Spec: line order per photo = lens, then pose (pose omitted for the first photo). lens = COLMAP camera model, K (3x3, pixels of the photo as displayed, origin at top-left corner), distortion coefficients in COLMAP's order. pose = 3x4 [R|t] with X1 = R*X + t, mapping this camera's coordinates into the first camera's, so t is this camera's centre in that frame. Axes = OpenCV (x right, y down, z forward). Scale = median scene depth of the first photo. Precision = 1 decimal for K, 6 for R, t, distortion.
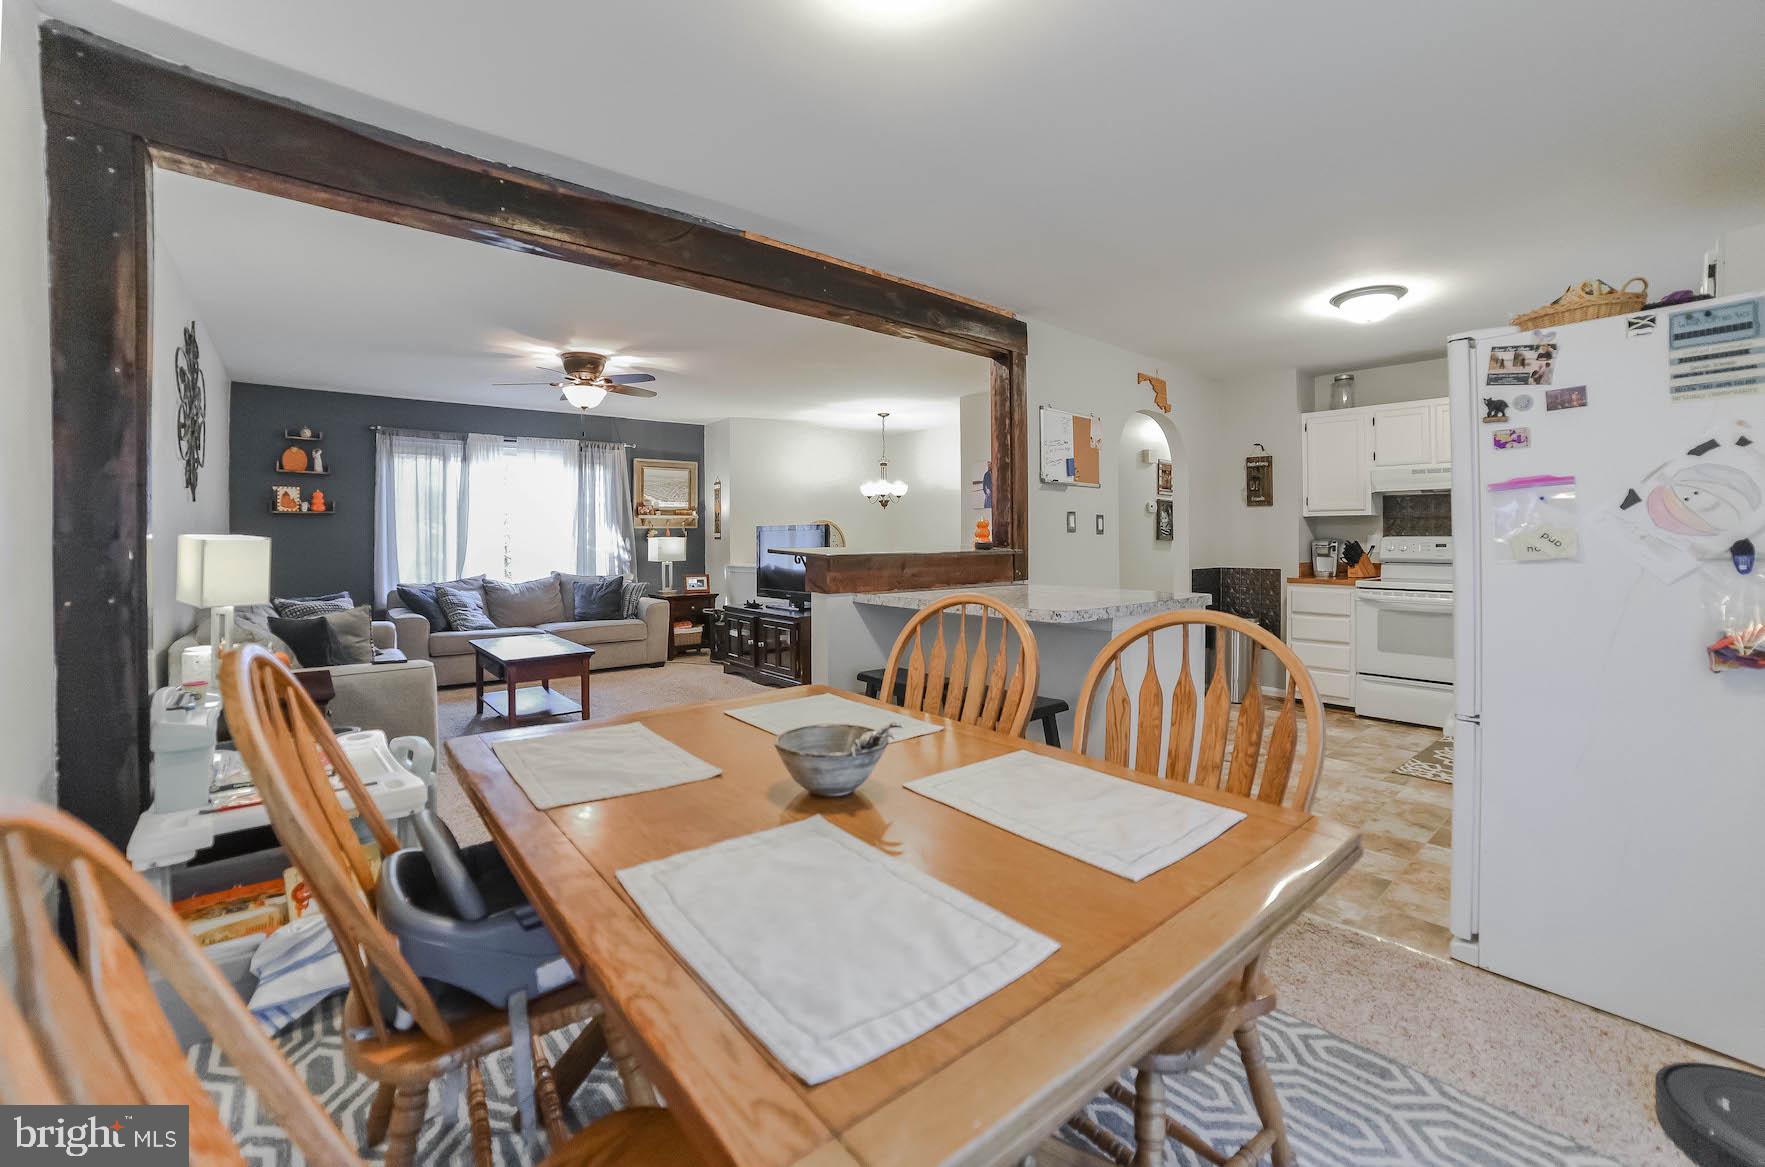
lens RADIAL K [[731.7, 0, 883.5], [0, 731.7, 534.6], [0, 0, 1]] dist [-0.054152, 0.000141]
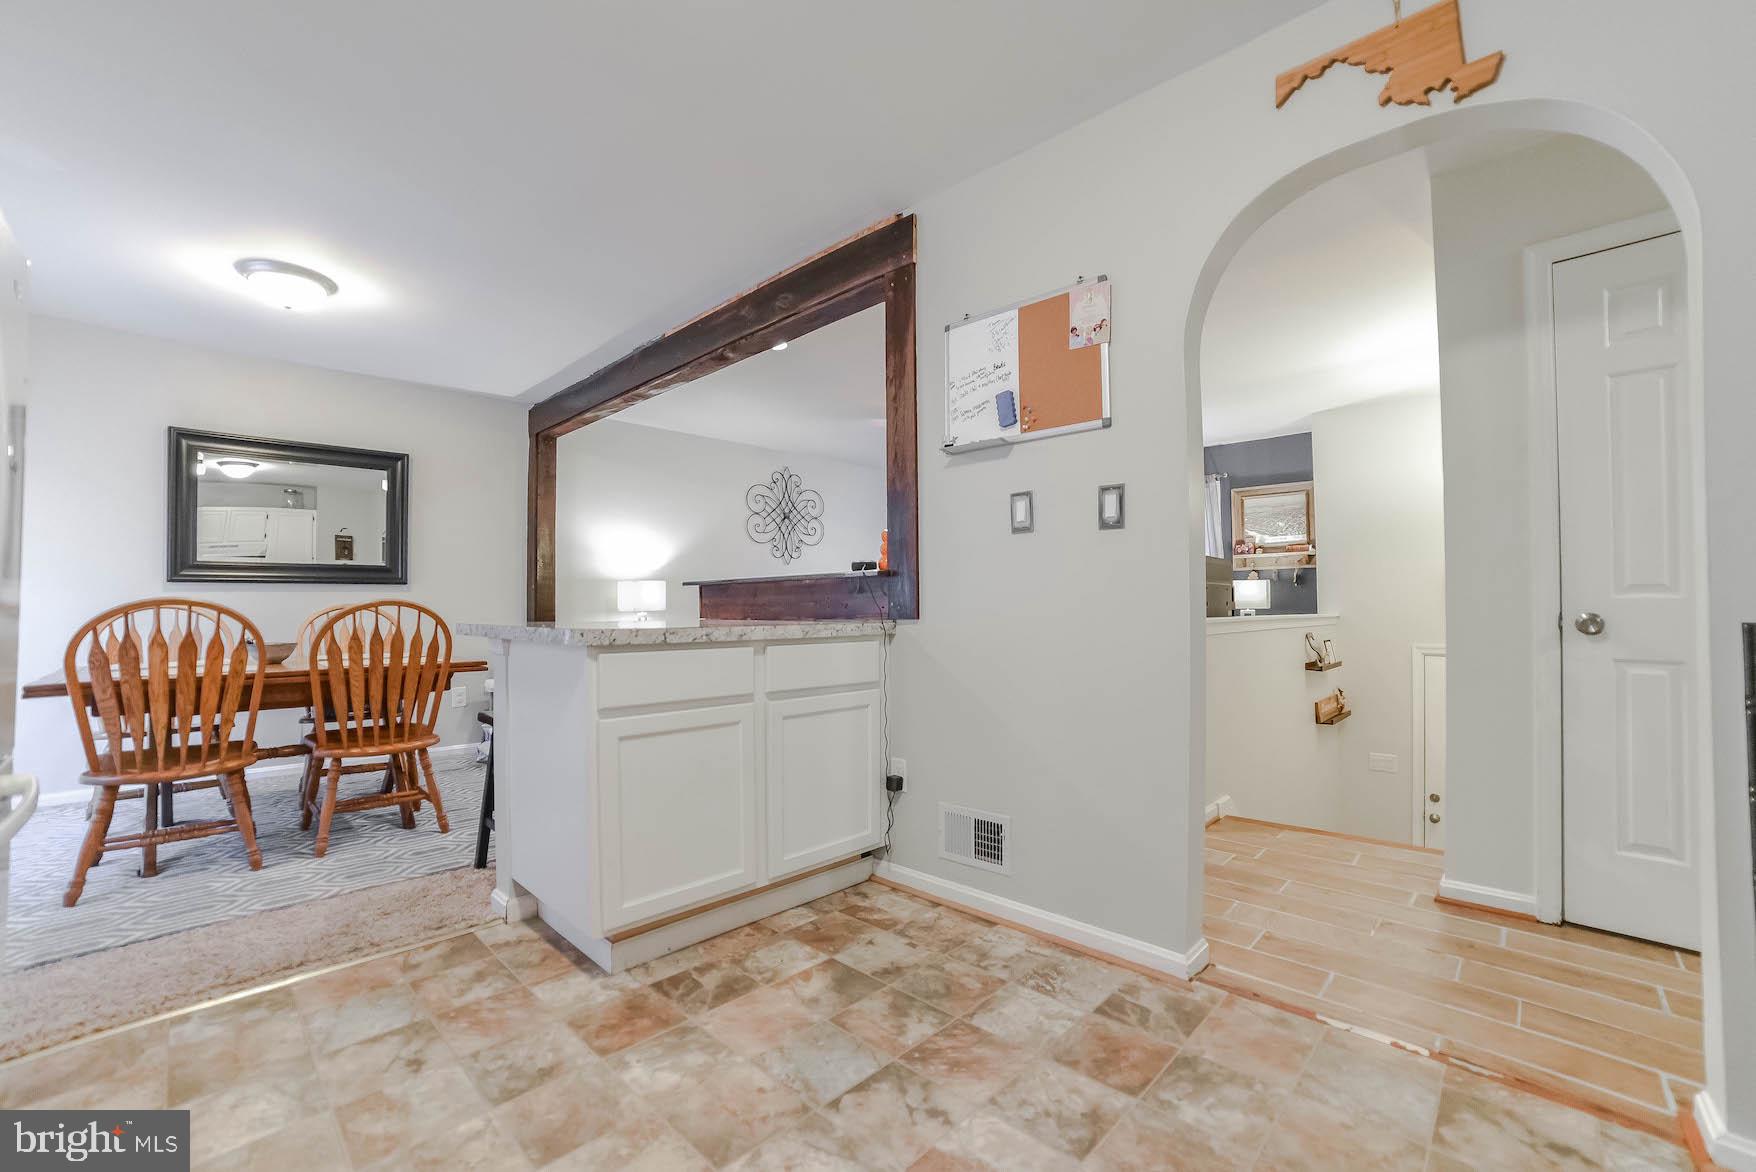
lens RADIAL K [[714.5, 0, 882.1], [0, 714.5, 610.2], [0, 0, 1]] dist [-0.094082, 0.035935]
pose [[0.104633, 0.009462, -0.994466, 0.503914], [0.008093, 0.999914, 0.010365, 0.030388], [0.994478, -0.009133, 0.104548, 0.574236]]
